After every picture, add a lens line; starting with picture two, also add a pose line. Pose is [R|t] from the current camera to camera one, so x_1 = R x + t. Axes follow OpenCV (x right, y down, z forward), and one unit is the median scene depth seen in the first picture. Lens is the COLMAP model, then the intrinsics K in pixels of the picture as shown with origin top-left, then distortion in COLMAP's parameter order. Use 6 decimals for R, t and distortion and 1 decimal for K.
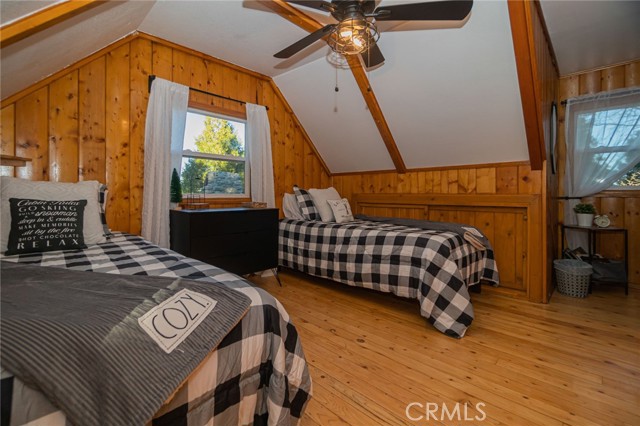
lens RADIAL K [[294.5, 0, 303.0], [0, 294.5, 193.3], [0, 0, 1]] dist [-0.003257, 0.000116]
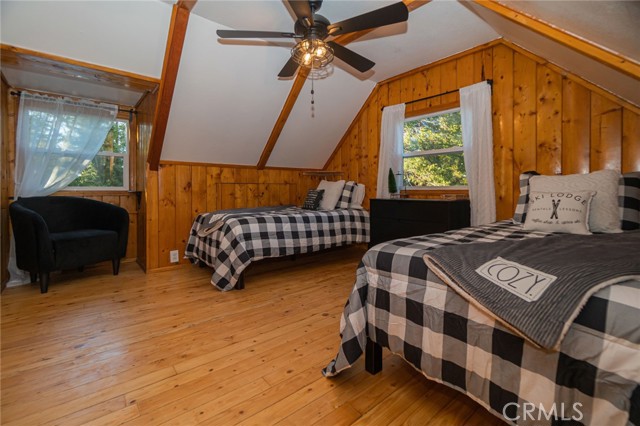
lens RADIAL K [[281.3, 0, 322.5], [0, 281.3, 190.3], [0, 0, 1]] dist [0.000578, -0.000070]
pose [[-0.065483, -0.000971, -0.997853, 0.936496], [0.002976, 0.999995, -0.001169, 0.021924], [0.997849, -0.003046, -0.065480, 0.786008]]
